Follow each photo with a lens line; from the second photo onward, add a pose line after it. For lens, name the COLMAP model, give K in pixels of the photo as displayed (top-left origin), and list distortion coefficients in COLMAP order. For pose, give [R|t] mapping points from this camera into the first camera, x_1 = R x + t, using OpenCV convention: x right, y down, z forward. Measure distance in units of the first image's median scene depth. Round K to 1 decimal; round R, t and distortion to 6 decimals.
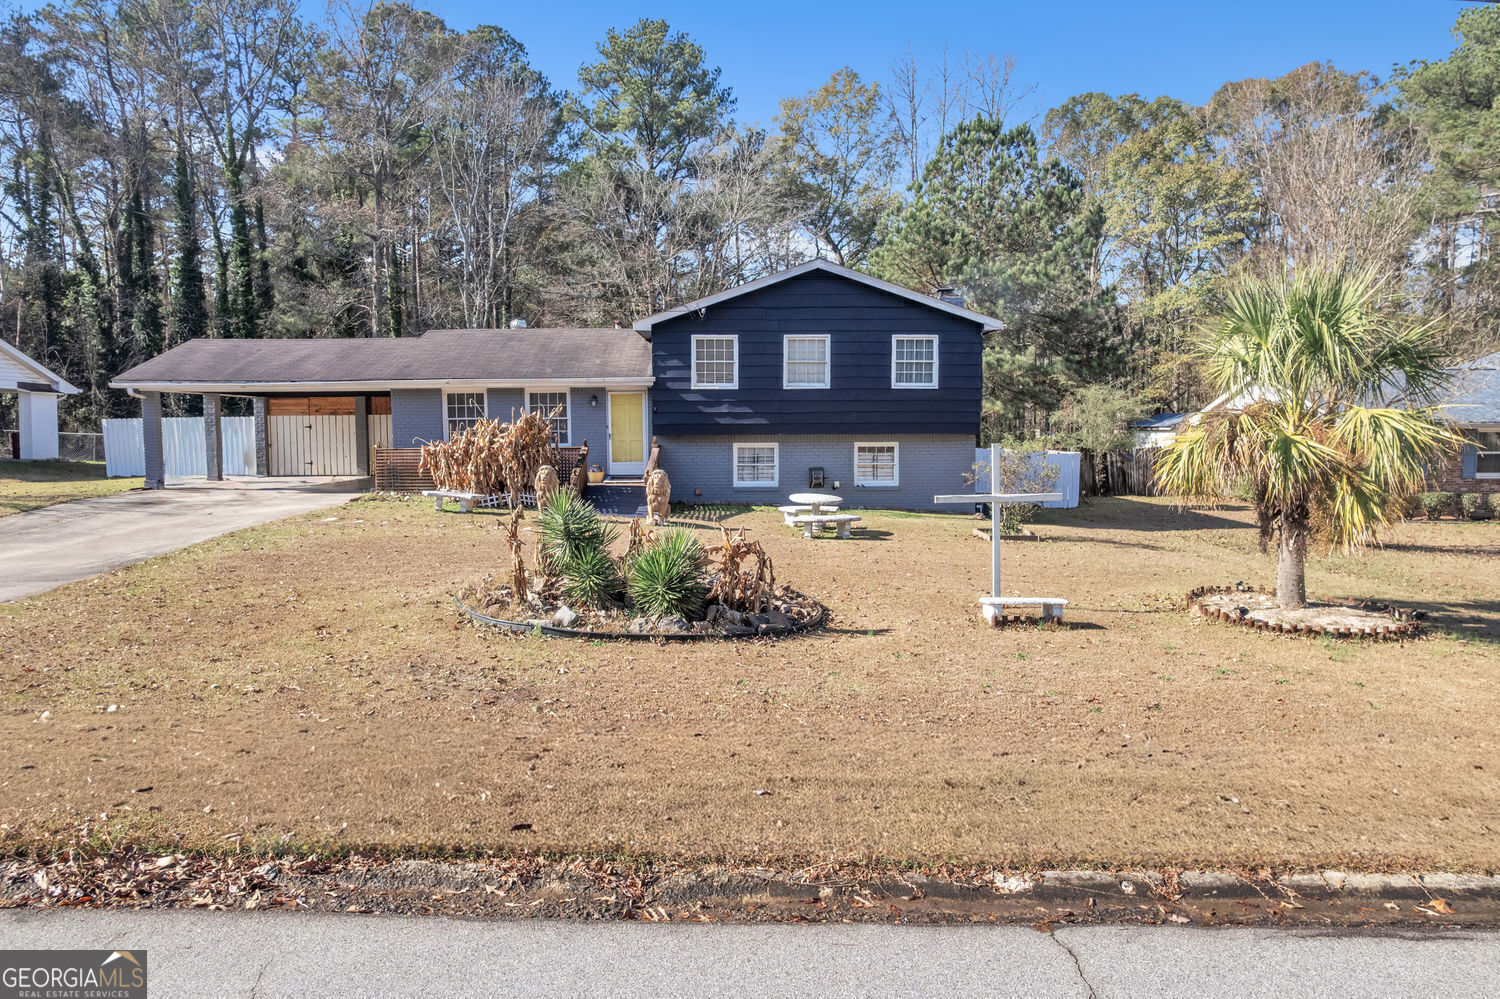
lens RADIAL K [[969.6, 0, 750.0], [0, 969.6, 499.5], [0, 0, 1]] dist [-0.069941, 0.060921]
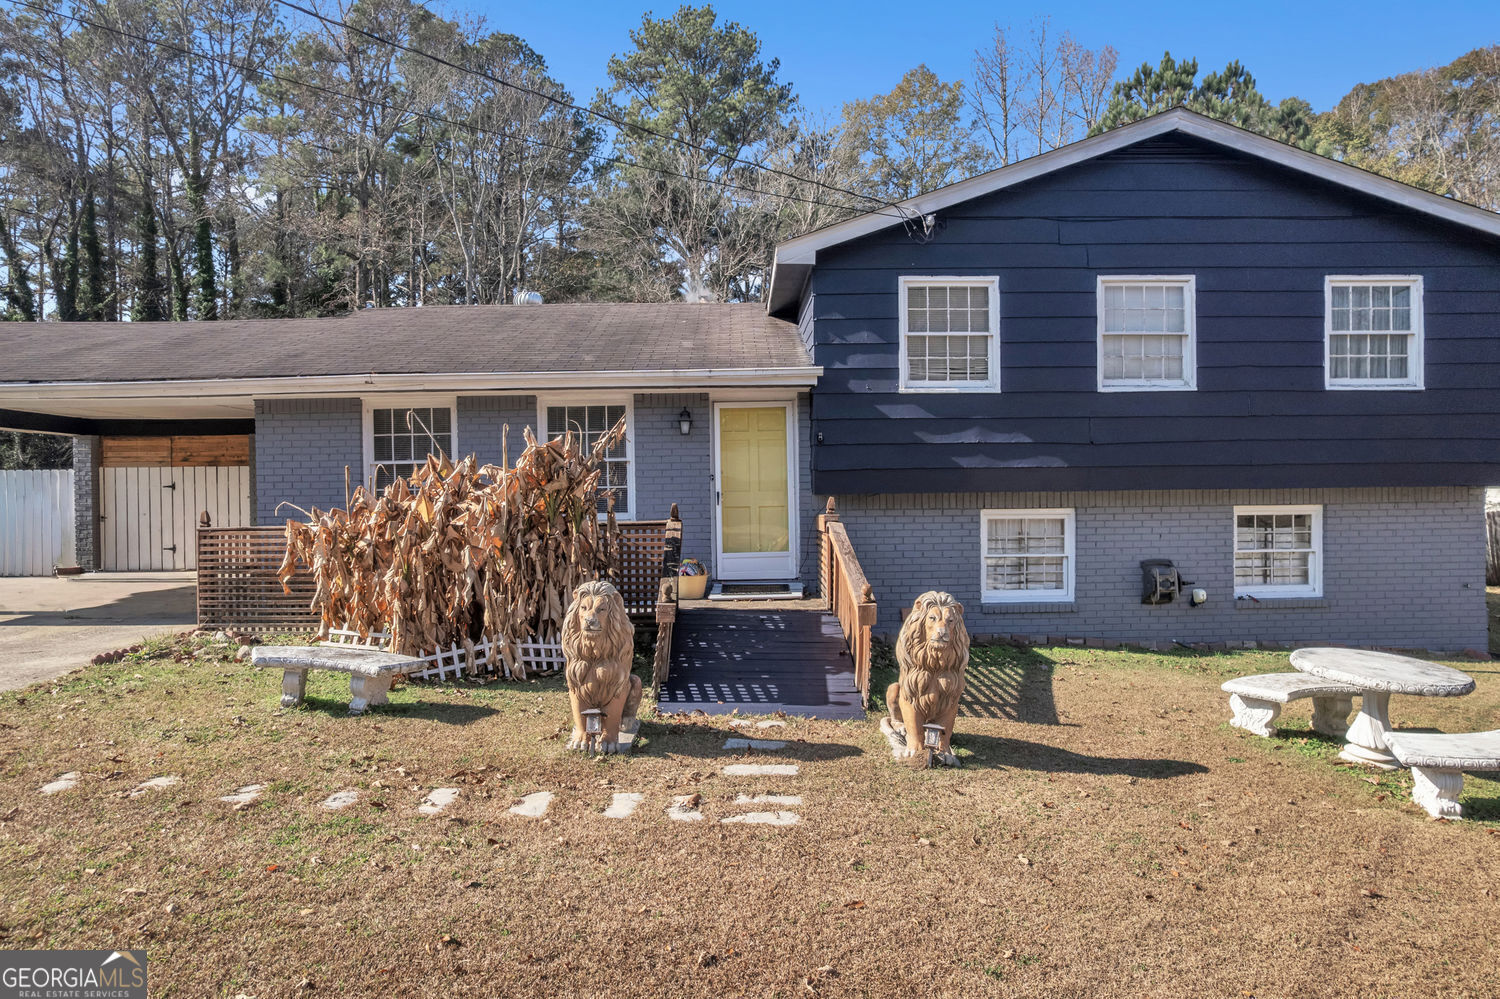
lens RADIAL K [[952.1, 0, 753.8], [0, 952.1, 507.0], [0, 0, 1]] dist [-0.074424, 0.065141]
pose [[0.999920, -0.007676, -0.010086, -0.124290], [0.007051, 0.998138, -0.060592, -0.033030], [0.010532, 0.060516, 0.998112, 0.547373]]
